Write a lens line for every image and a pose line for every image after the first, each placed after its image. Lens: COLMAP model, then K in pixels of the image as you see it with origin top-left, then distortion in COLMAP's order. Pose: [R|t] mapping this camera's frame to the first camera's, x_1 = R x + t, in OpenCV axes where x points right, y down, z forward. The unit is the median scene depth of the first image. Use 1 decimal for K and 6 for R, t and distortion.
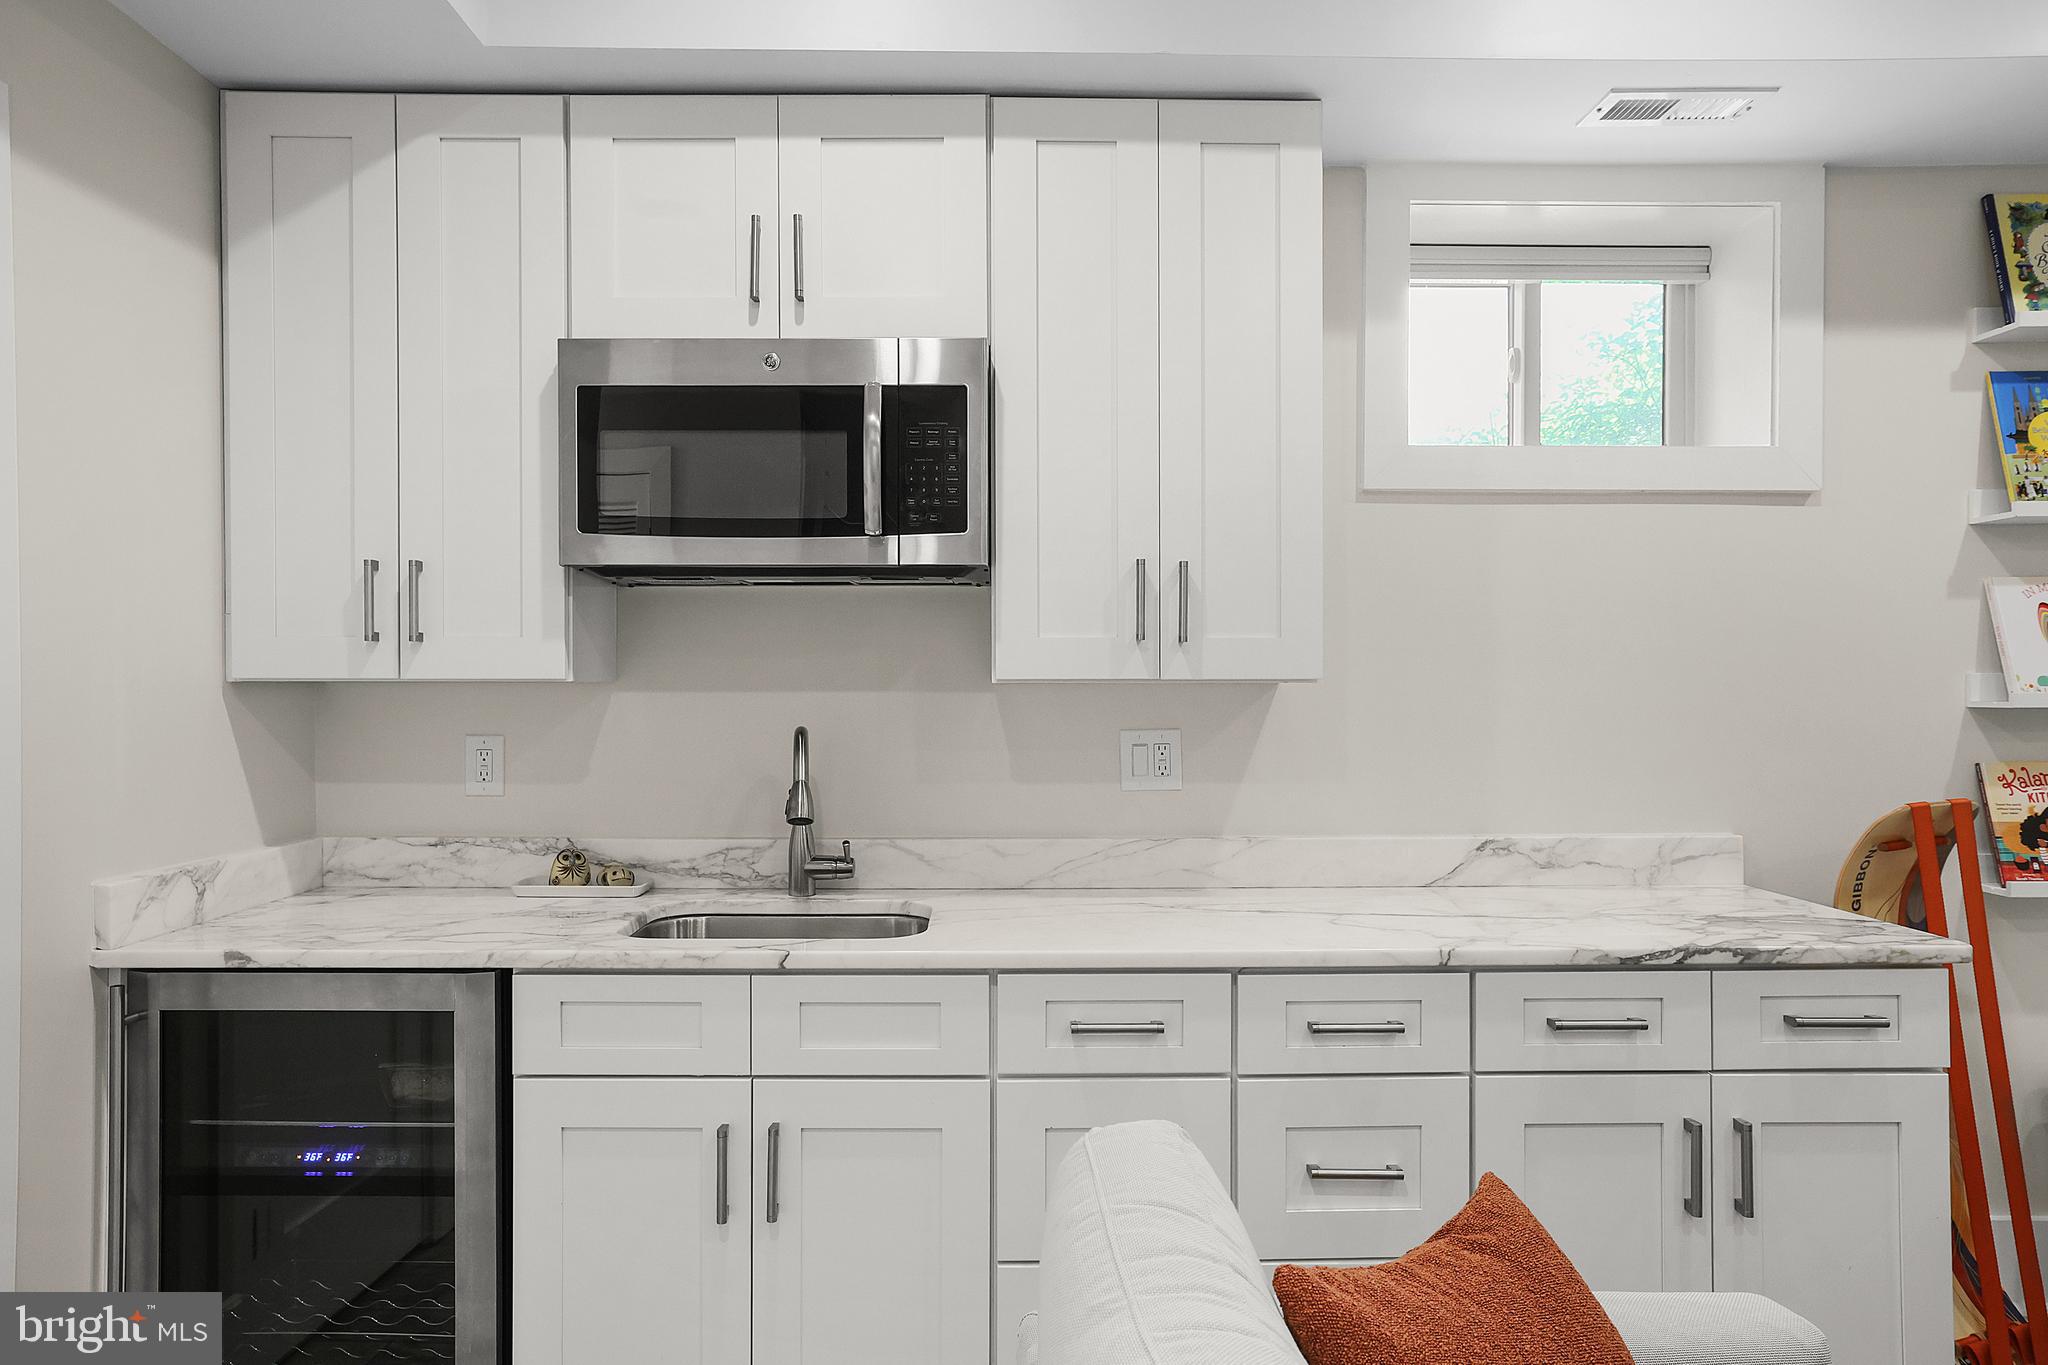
lens RADIAL K [[1282.3, 0, 996.9], [0, 1282.3, 709.5], [0, 0, 1]] dist [0.016063, 0.007116]
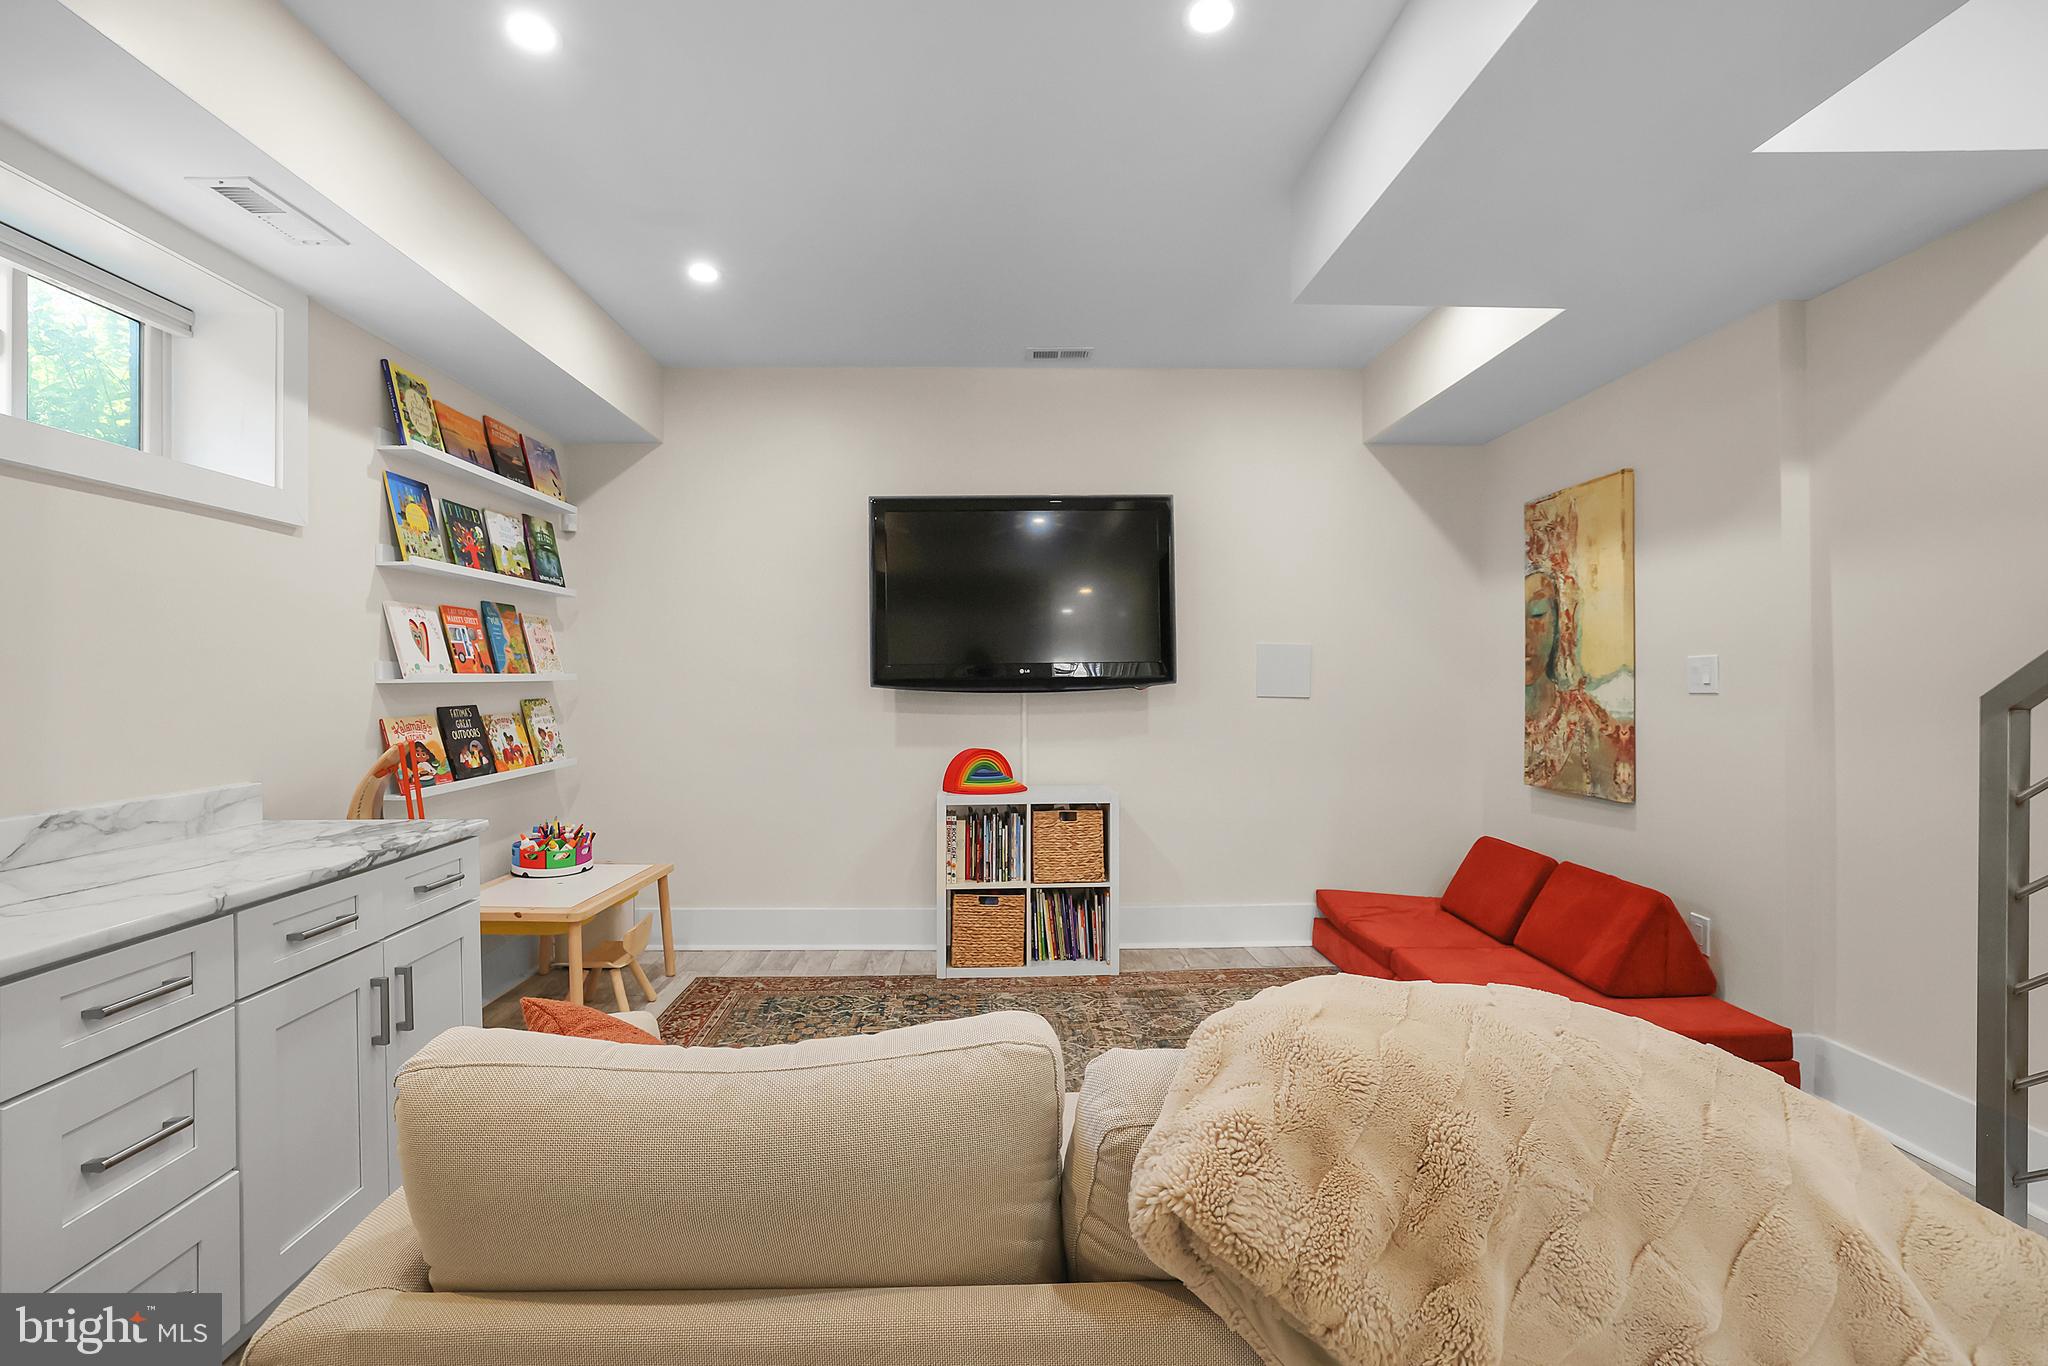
lens RADIAL K [[893.2, 0, 1021.0], [0, 893.2, 680.5], [0, 0, 1]] dist [-0.014878, 0.005564]
pose [[-0.012354, 0.000707, 0.999923, -0.330013], [0.023512, 0.999723, -0.000416, 0.013937], [-0.999647, 0.023505, -0.012367, 0.252166]]
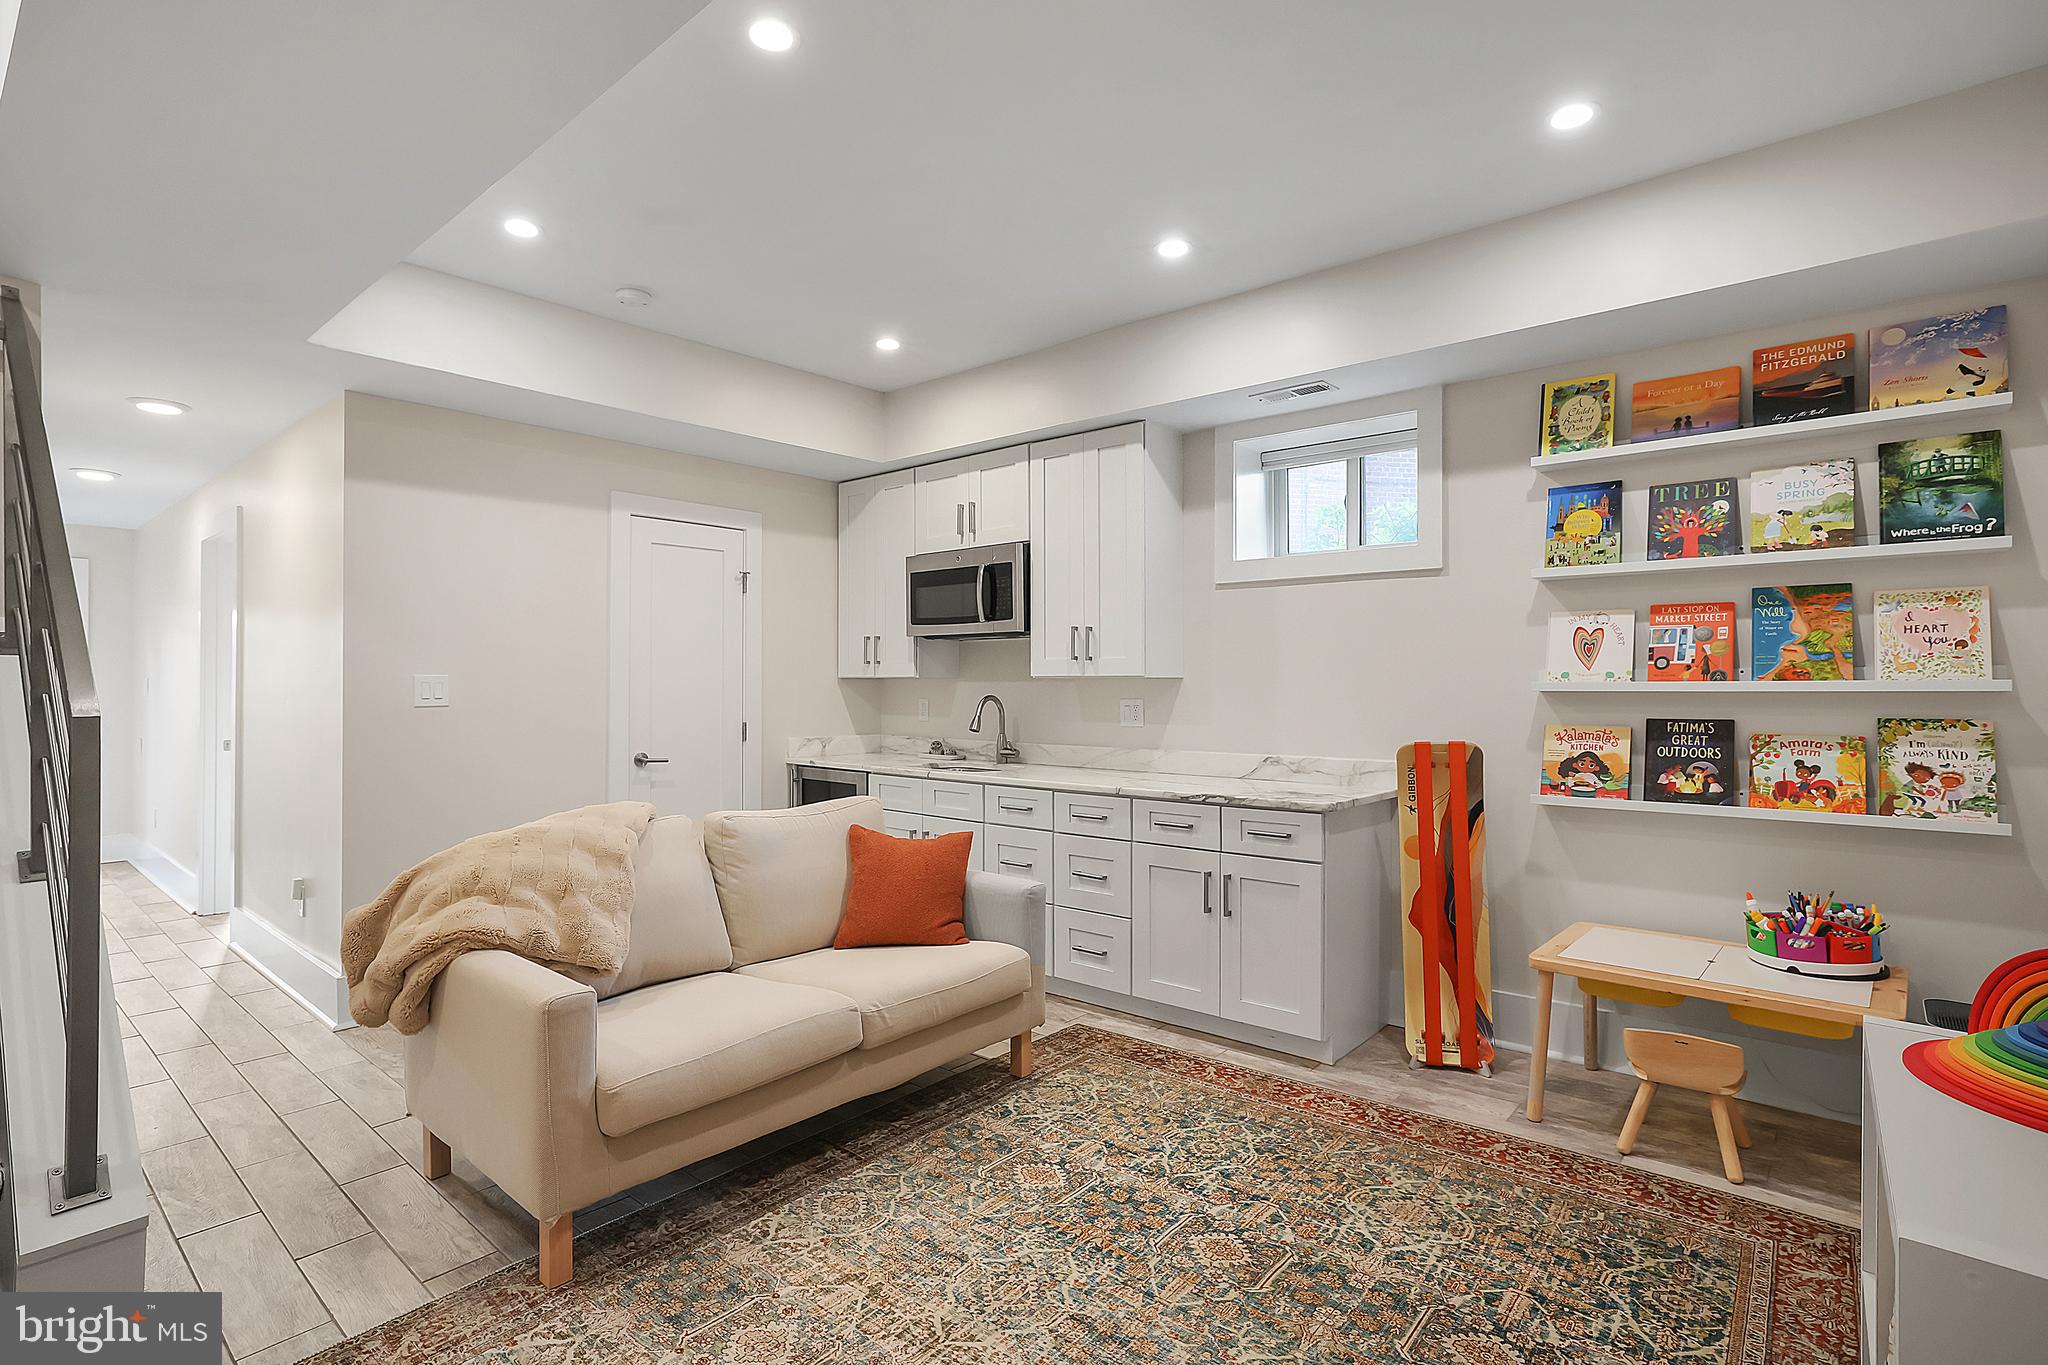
lens RADIAL K [[984.4, 0, 1006.3], [0, 984.4, 684.2], [0, 0, 1]] dist [-0.002041, 0.000720]
pose [[0.743185, 0.002086, -0.669083, 1.125099], [-0.014385, 0.999814, -0.012861, 0.015750], [0.668932, 0.019182, 0.743076, -0.404269]]
